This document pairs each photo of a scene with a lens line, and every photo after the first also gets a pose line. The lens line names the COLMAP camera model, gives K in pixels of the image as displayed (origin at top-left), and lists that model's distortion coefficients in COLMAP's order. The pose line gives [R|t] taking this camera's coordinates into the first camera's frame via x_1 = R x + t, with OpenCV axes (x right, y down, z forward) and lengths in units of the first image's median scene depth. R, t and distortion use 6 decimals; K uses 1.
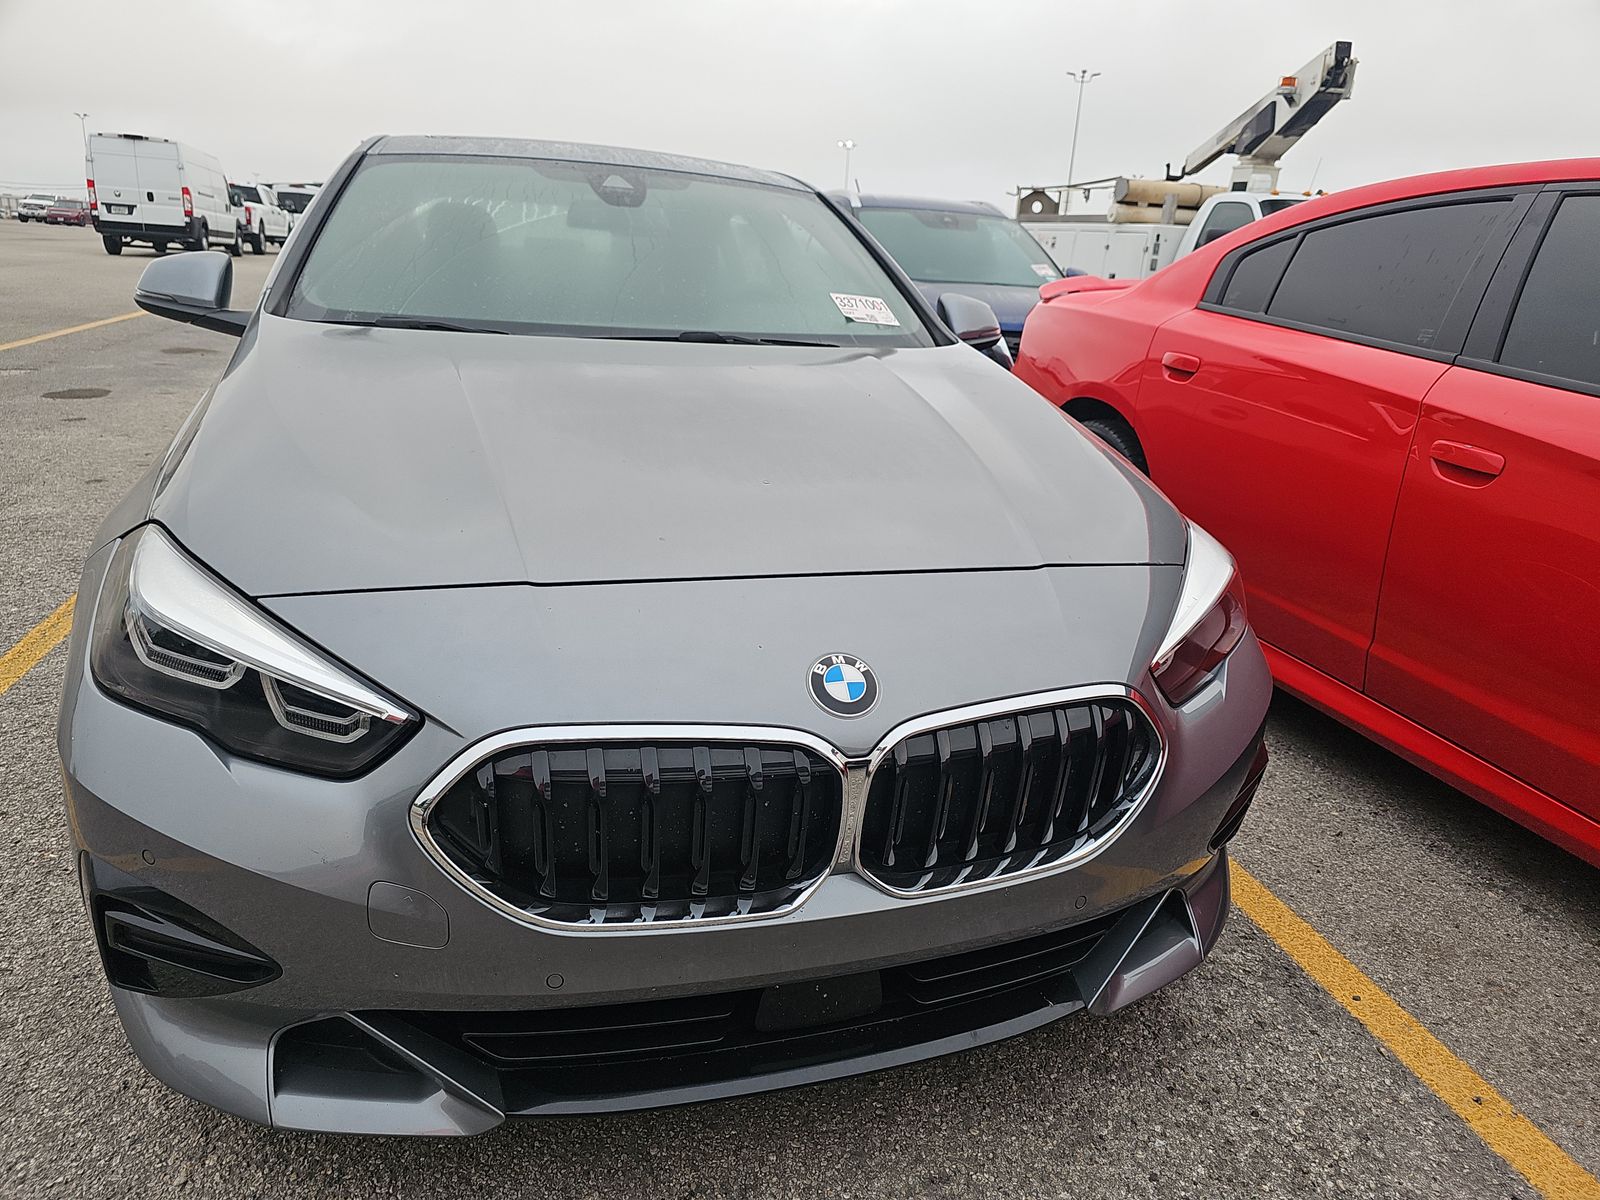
lens RADIAL K [[1079.5, 0, 803.2], [0, 1079.5, 597.3], [0, 0, 1]] dist [0.009742, -0.006421]
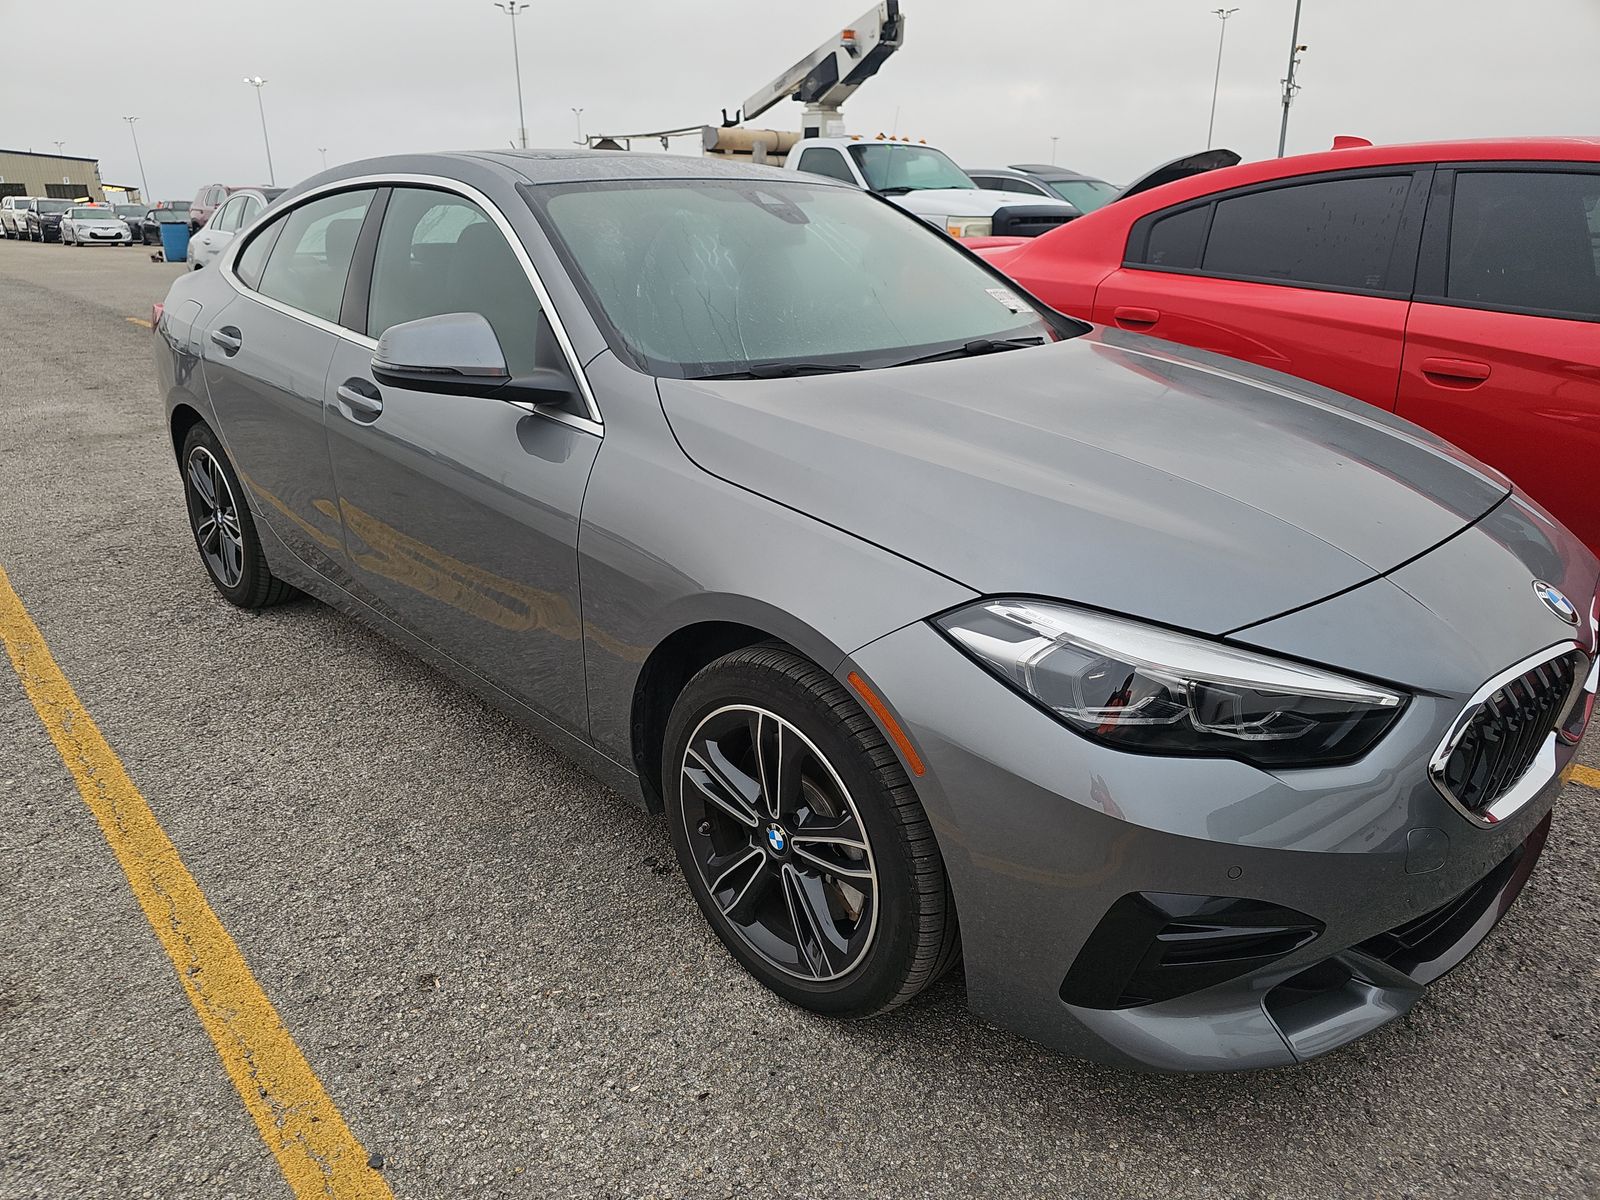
lens RADIAL K [[1055.1, 0, 799.5], [0, 1055.1, 605.5], [0, 0, 1]] dist [0.048324, -0.054219]
pose [[0.887291, -0.214932, 0.408067, -0.161123], [0.188193, 0.976490, 0.105123, -0.028242], [-0.421067, -0.016479, 0.906880, 0.021622]]
